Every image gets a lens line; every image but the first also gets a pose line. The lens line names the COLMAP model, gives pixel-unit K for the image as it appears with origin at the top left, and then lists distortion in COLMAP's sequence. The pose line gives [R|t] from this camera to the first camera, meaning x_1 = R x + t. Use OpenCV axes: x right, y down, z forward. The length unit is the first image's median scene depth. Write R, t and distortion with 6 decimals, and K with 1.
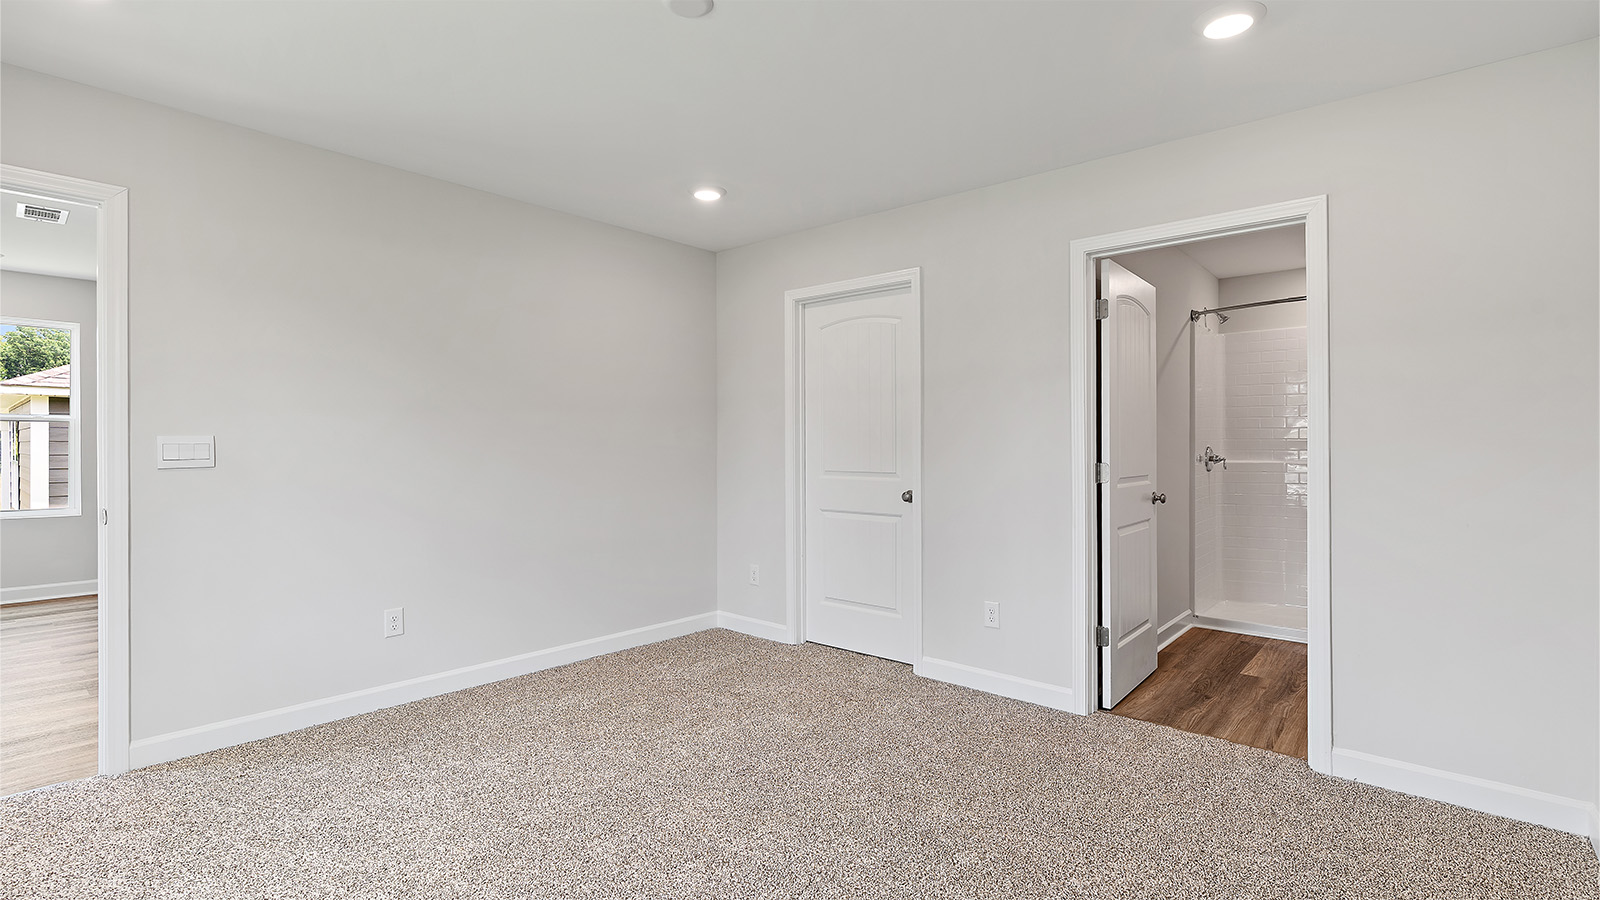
lens RADIAL K [[735.1, 0, 788.9], [0, 735.1, 449.7], [0, 0, 1]] dist [-0.002145, 0.000223]
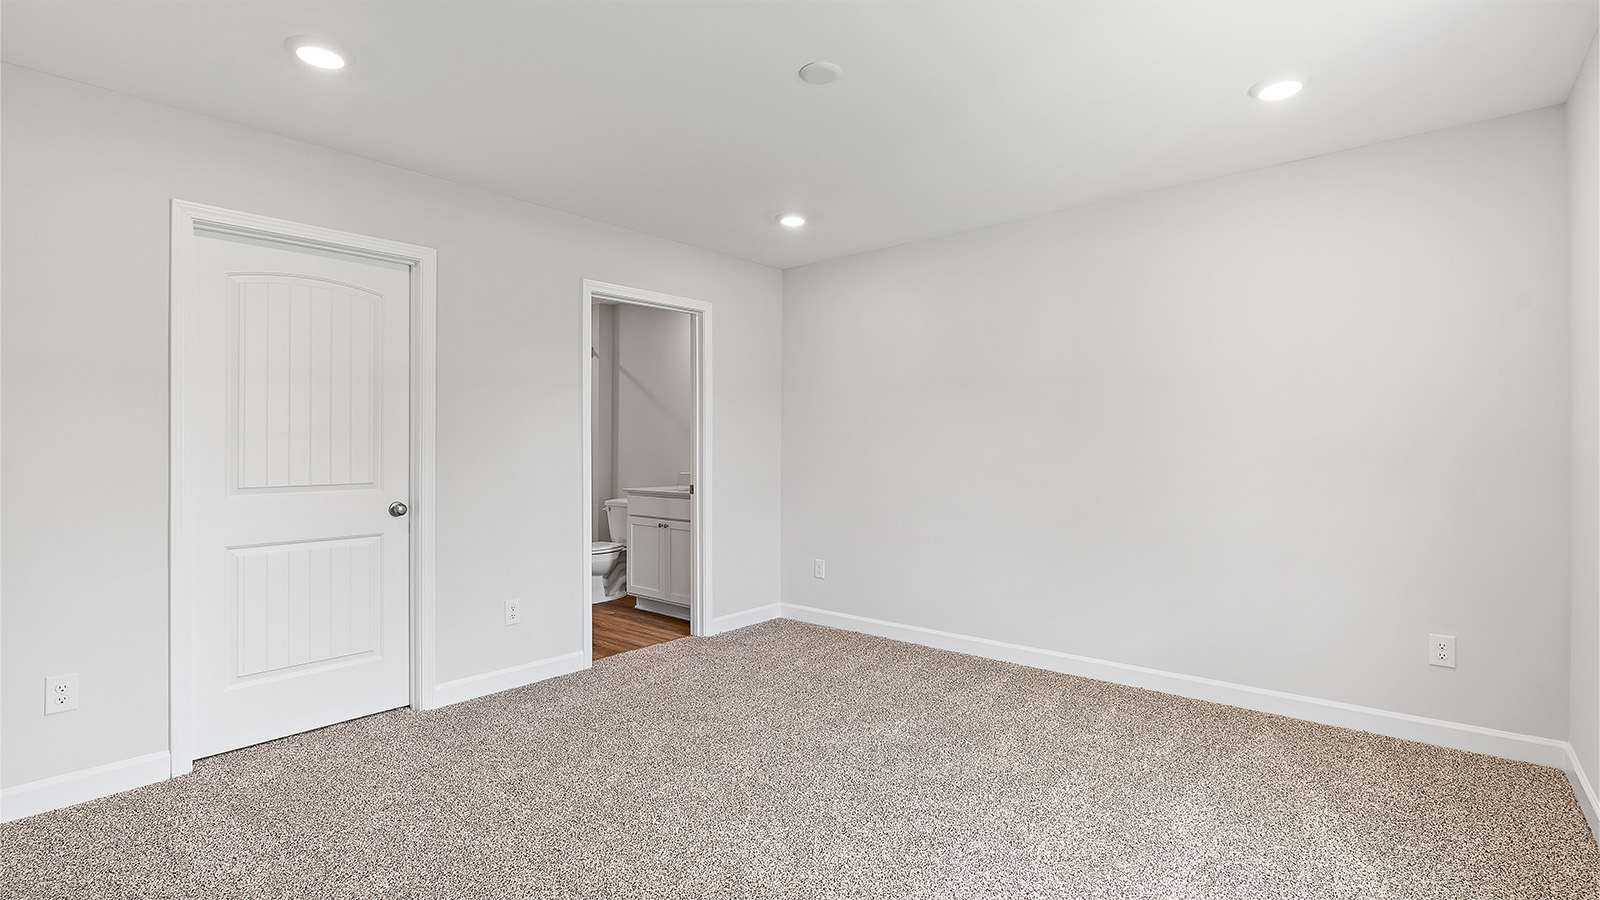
lens RADIAL K [[735.1, 0, 792.1], [0, 735.1, 445.3], [0, 0, 1]] dist [-0.002145, 0.000223]
pose [[0.002484, -0.007569, 0.999968, -0.662296], [0.002290, 0.999969, 0.007564, -0.015819], [-0.999994, 0.002271, 0.002502, 0.528404]]
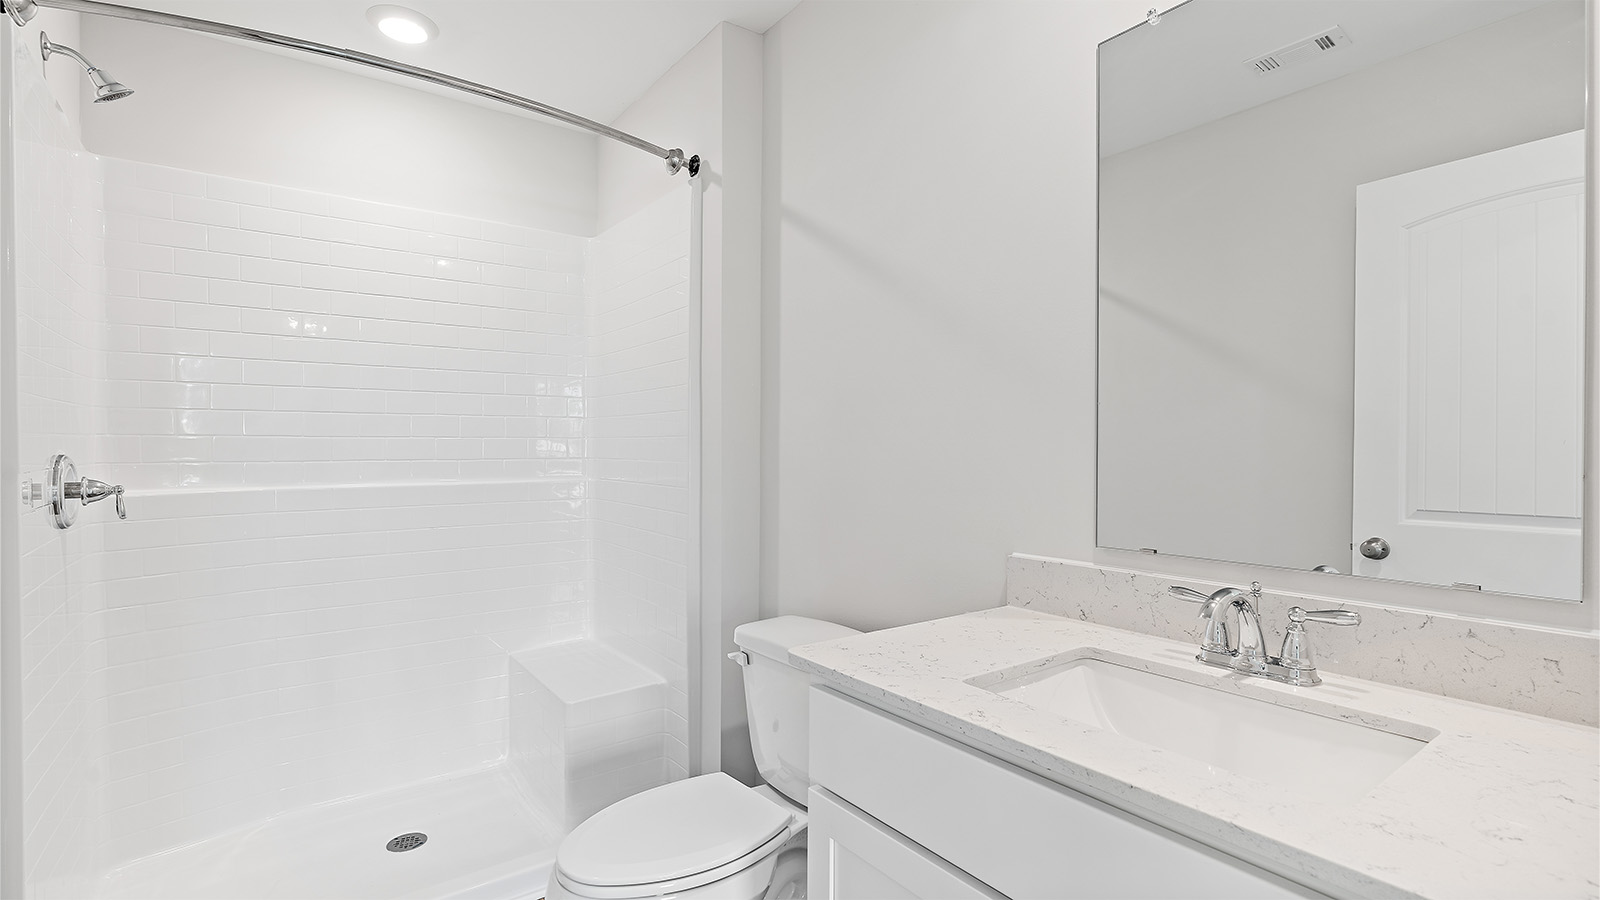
lens RADIAL K [[735.1, 0, 796.8], [0, 735.1, 447.4], [0, 0, 1]] dist [-0.002145, 0.000223]
pose [[0.211426, -0.008828, 0.977354, 0.408637], [0.005399, 0.999955, 0.007864, -0.011652], [-0.977379, 0.003614, 0.211464, 0.783178]]
